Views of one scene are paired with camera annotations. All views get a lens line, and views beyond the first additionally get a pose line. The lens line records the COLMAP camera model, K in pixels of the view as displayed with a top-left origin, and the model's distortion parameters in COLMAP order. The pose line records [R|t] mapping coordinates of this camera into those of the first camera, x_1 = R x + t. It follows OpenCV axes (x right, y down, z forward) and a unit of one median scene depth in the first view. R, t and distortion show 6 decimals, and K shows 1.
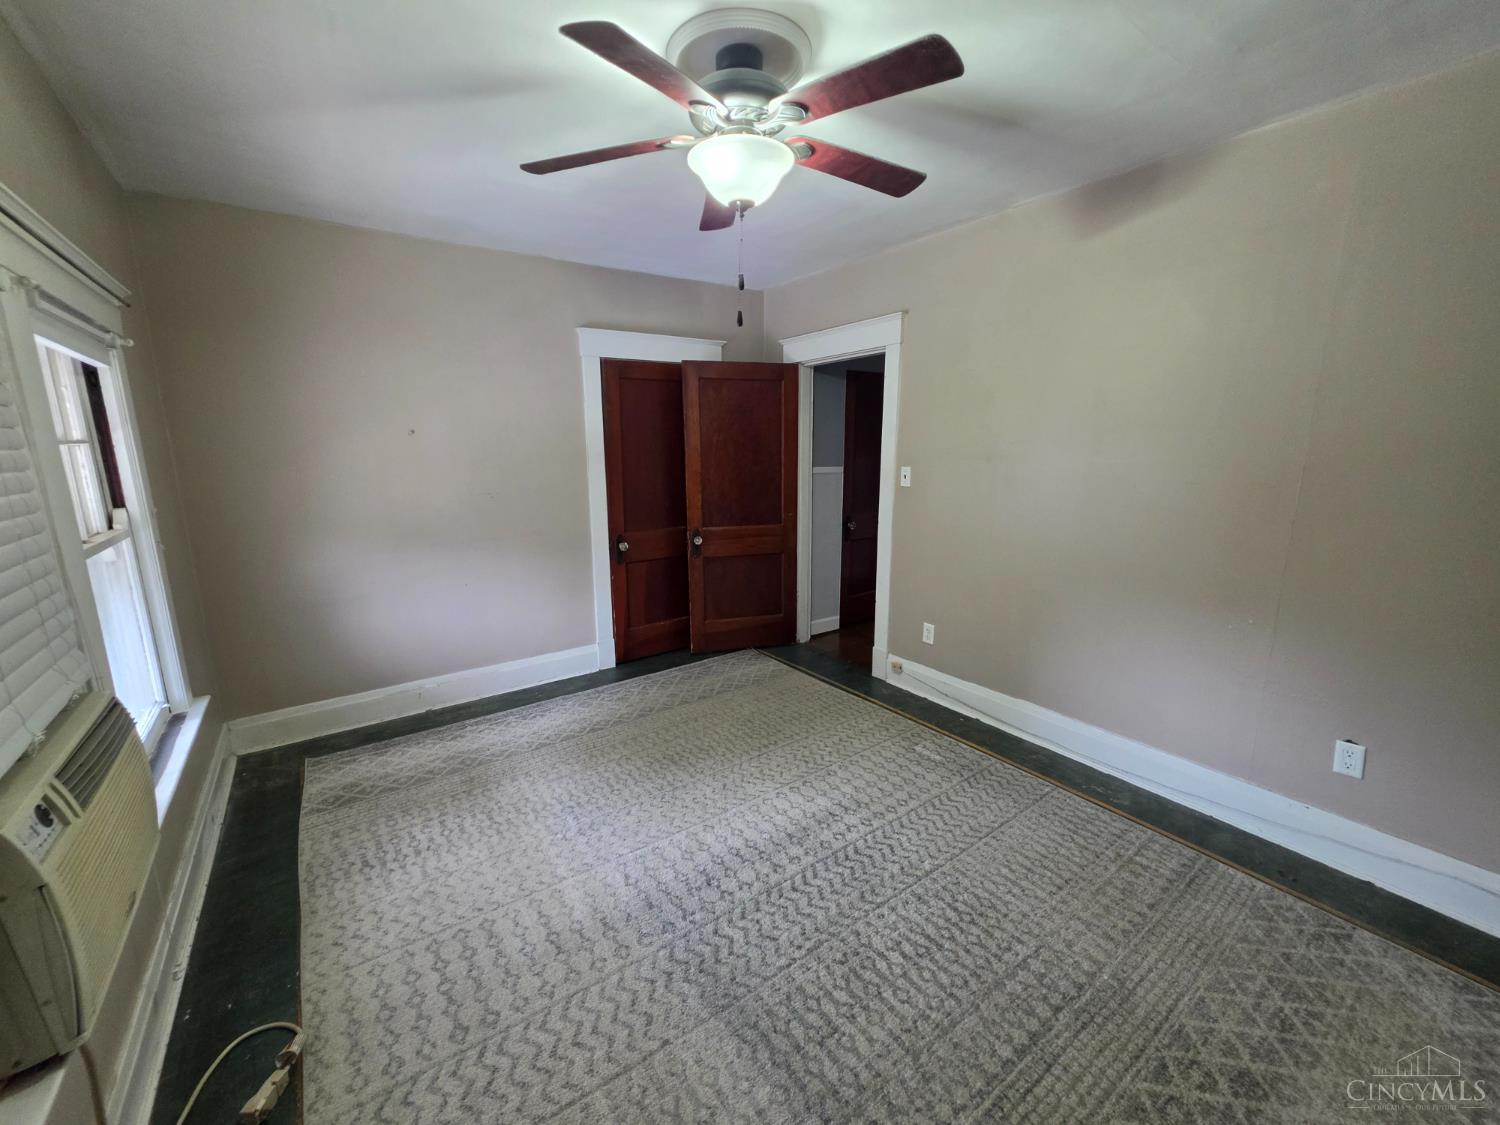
lens RADIAL K [[595.3, 0, 748.2], [0, 595.3, 559.7], [0, 0, 1]] dist [-0.000703, 0.000160]
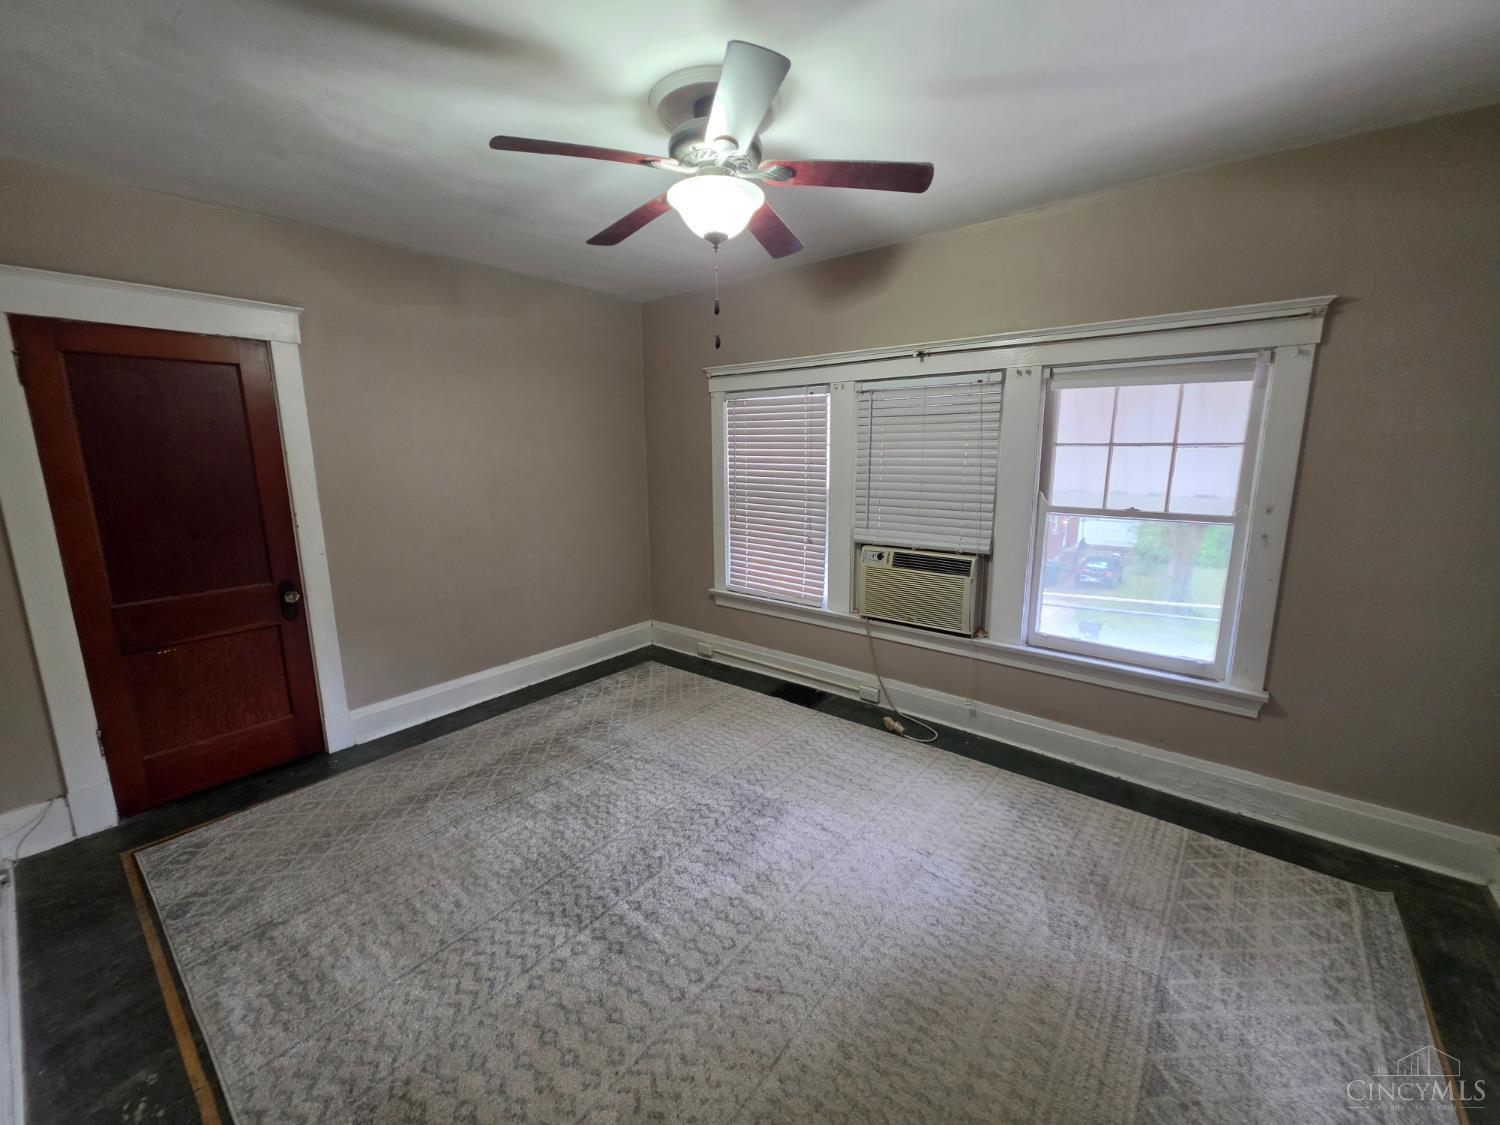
lens RADIAL K [[595.3, 0, 748.2], [0, 595.3, 559.7], [0, 0, 1]] dist [-0.000703, 0.000160]
pose [[-0.962741, 0.063889, -0.262768, 0.169981], [-0.037969, 0.930130, 0.365263, -0.299195], [0.267745, 0.361631, -0.893049, 1.476595]]
